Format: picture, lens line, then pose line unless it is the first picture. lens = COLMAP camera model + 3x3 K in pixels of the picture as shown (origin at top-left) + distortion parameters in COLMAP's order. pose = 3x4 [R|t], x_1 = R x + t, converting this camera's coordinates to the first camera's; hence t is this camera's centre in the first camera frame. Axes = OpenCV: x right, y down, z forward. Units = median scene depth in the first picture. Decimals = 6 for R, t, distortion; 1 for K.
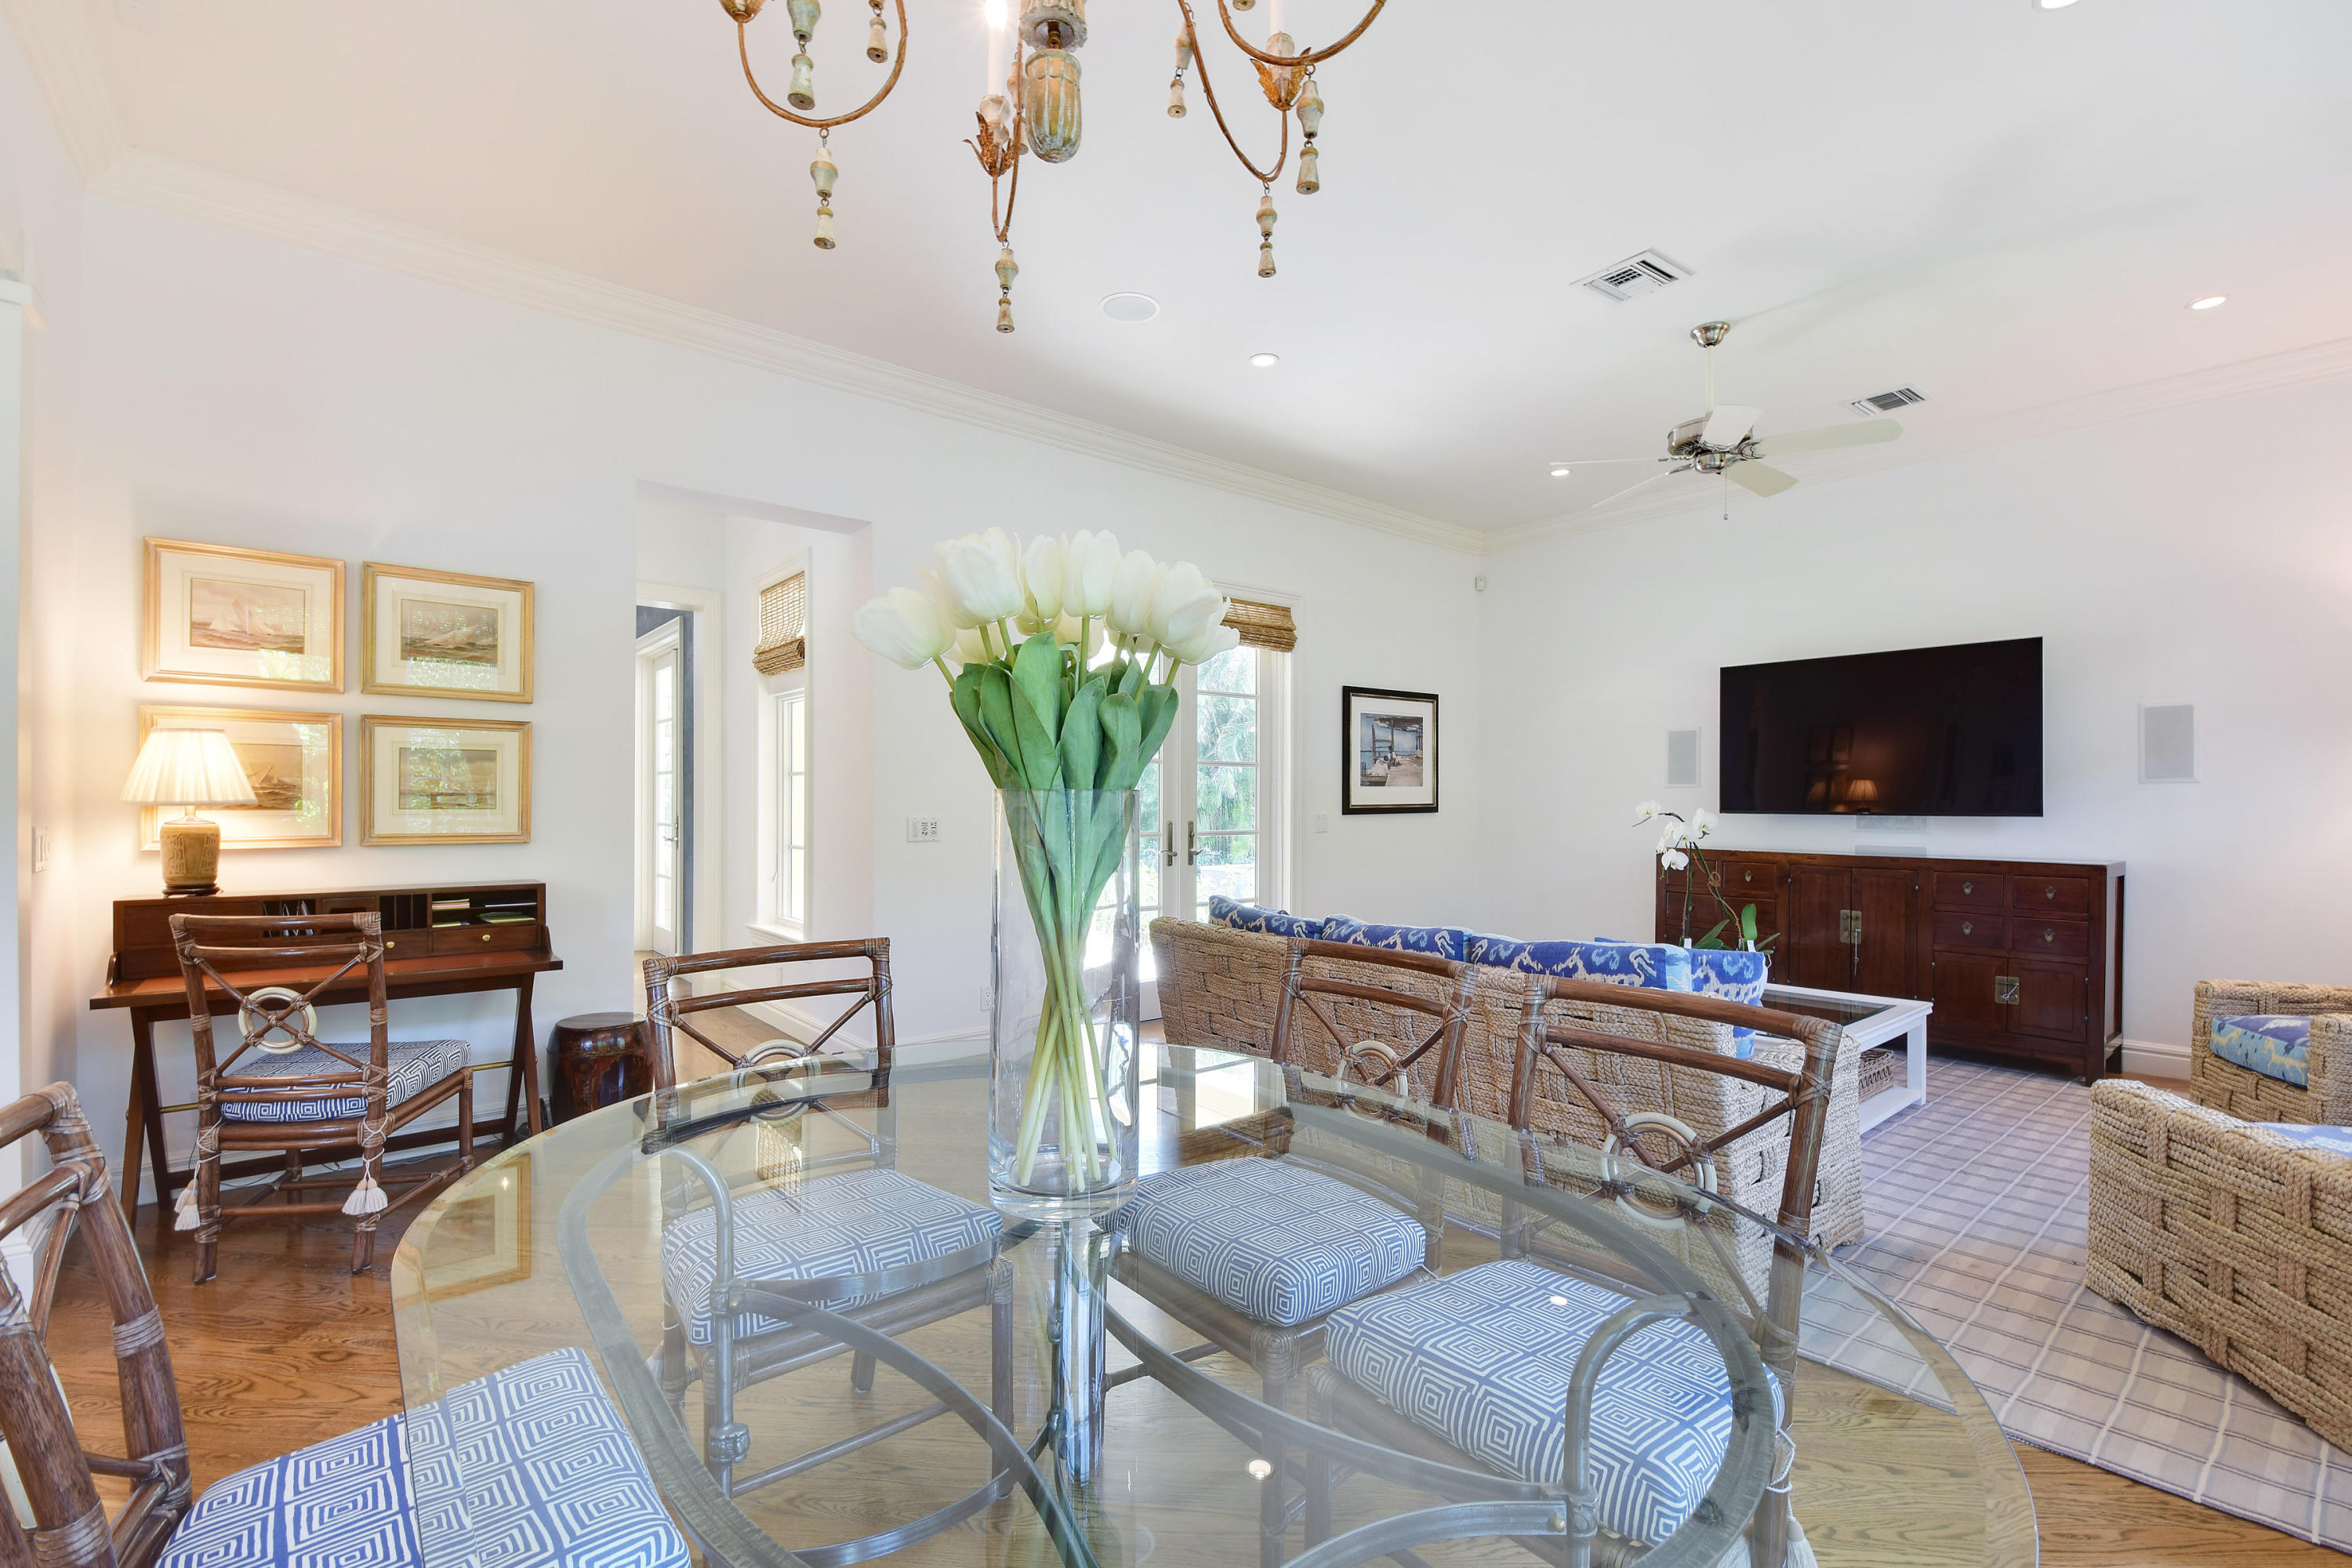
lens RADIAL K [[1036.4, 0, 1171.3], [0, 1036.4, 805.4], [0, 0, 1]] dist [0.010454, -0.014362]
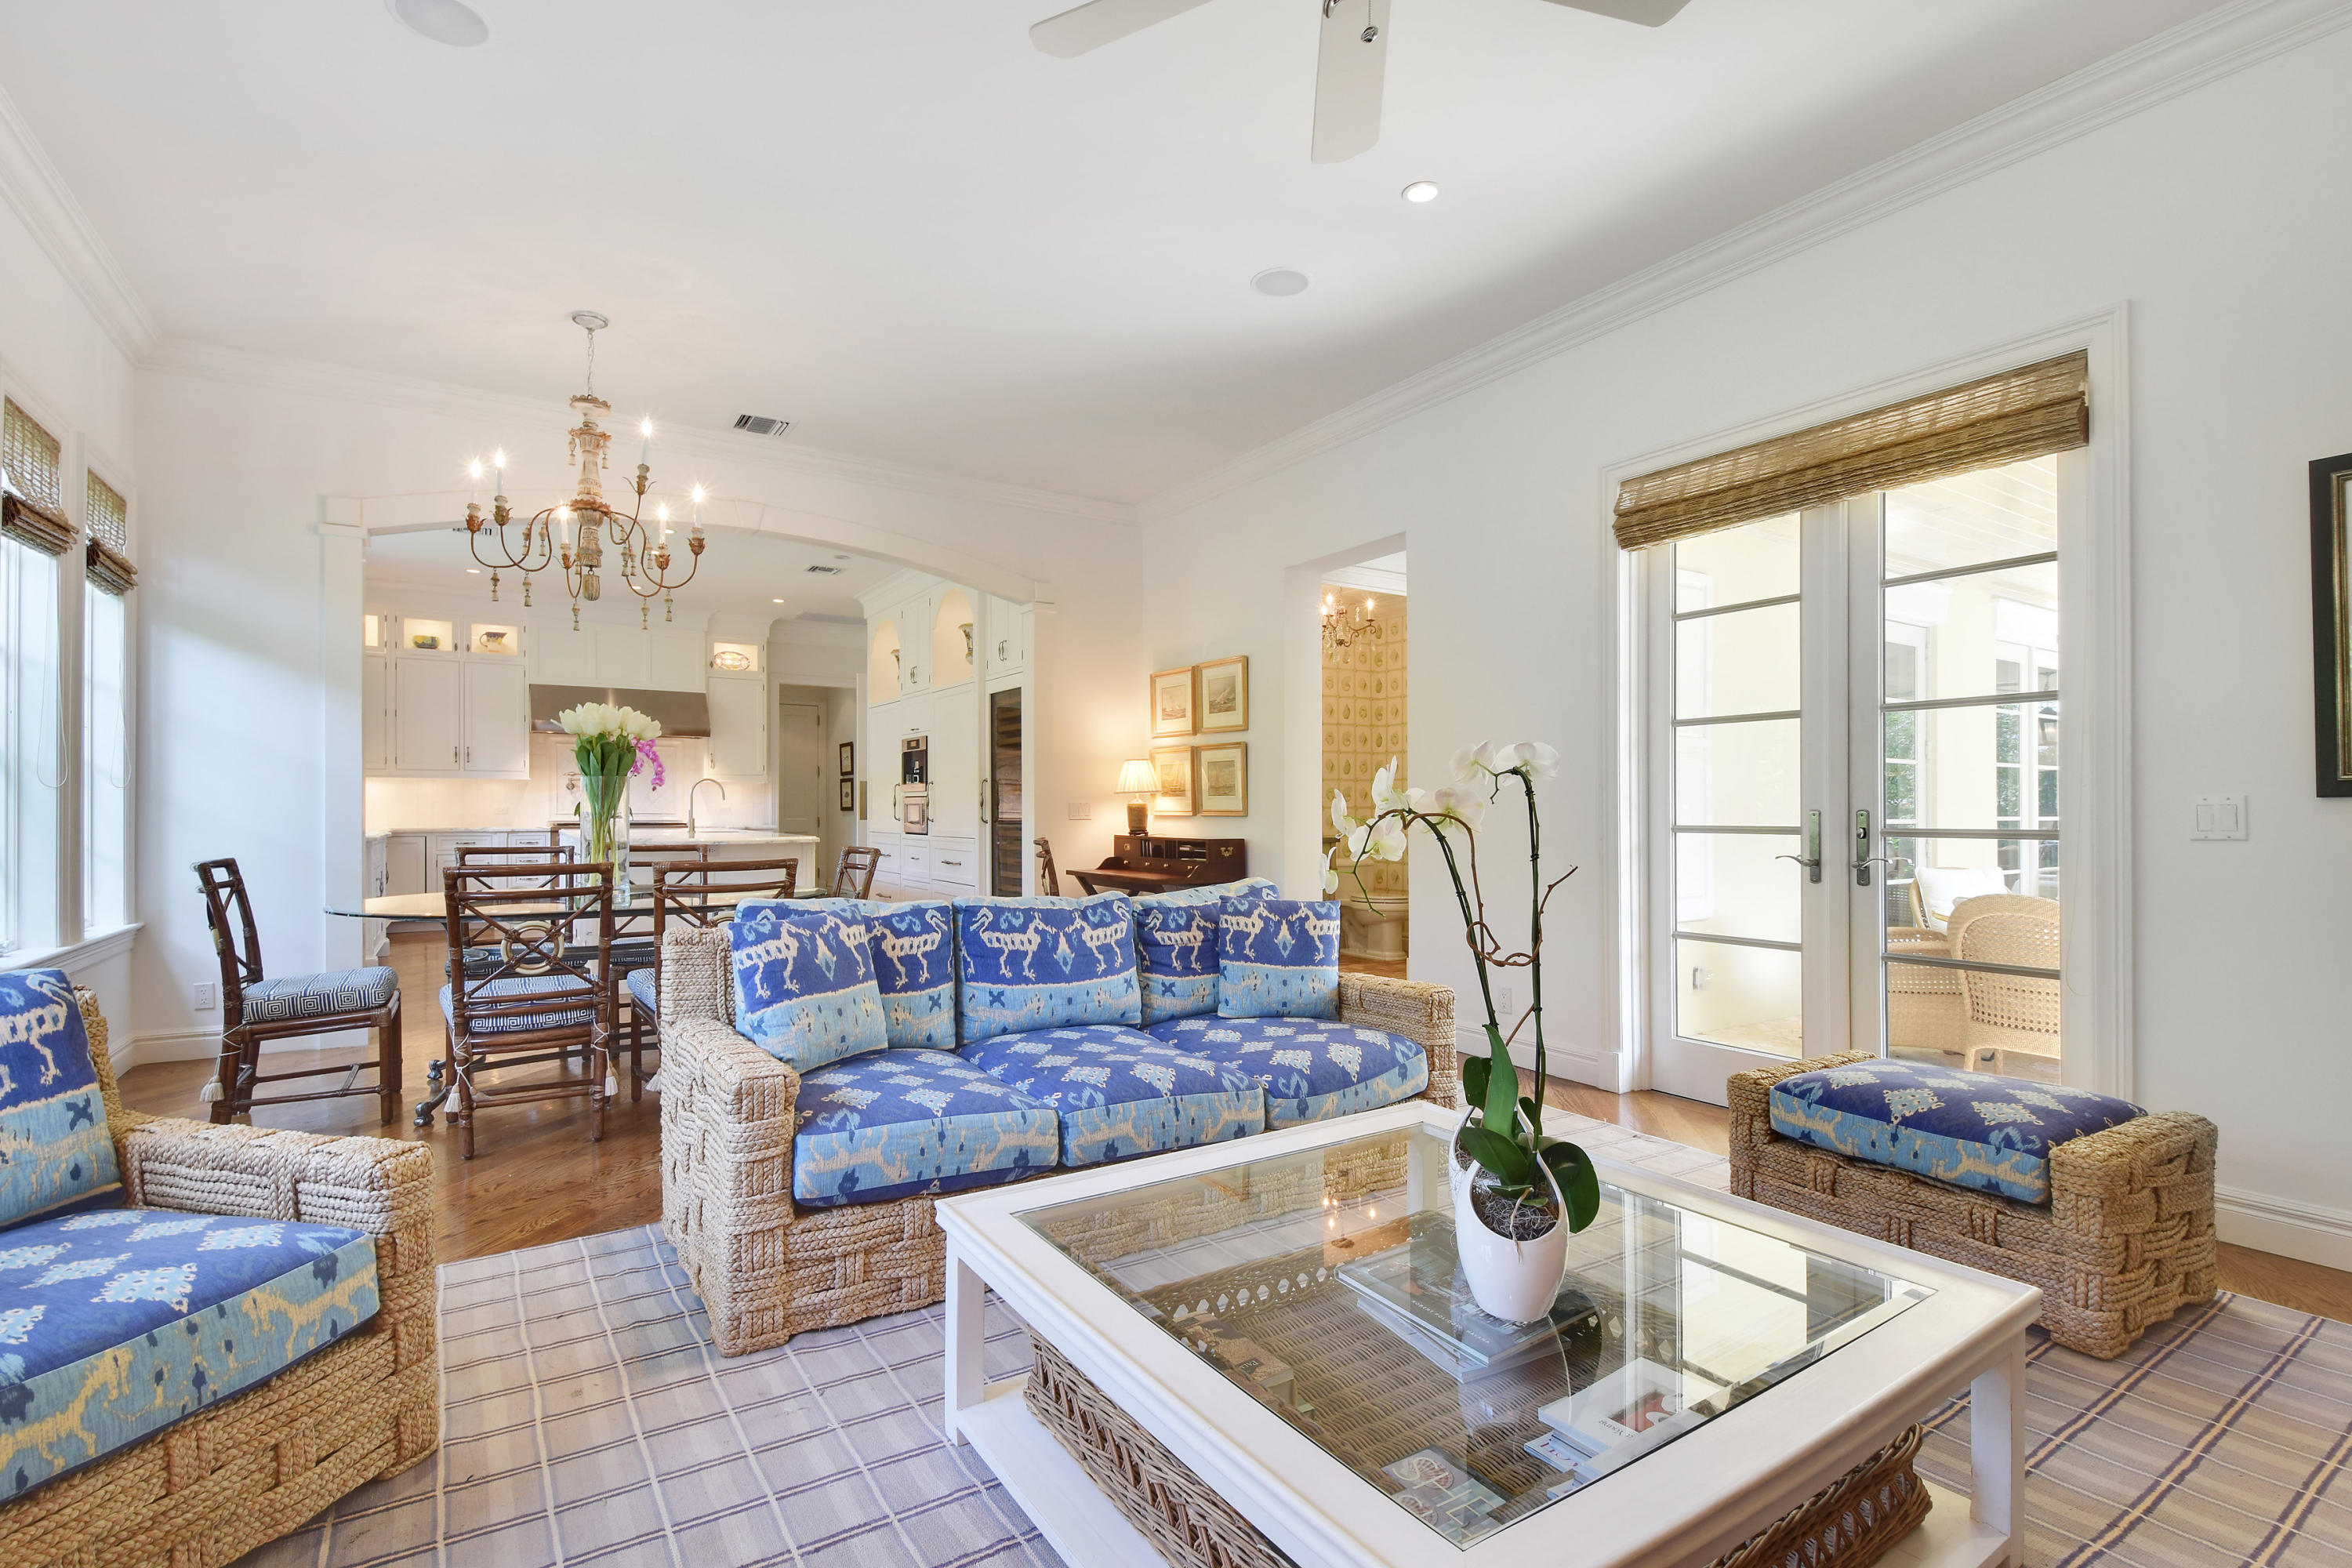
lens RADIAL K [[1117.7, 0, 1188.7], [0, 1117.7, 819.8], [0, 0, 1]] dist [-0.001104, -0.000496]
pose [[-0.129872, 0.002240, -0.991528, 1.223724], [-0.010025, 0.999943, 0.003572, 0.039074], [0.991480, 0.010404, -0.129842, 1.247304]]
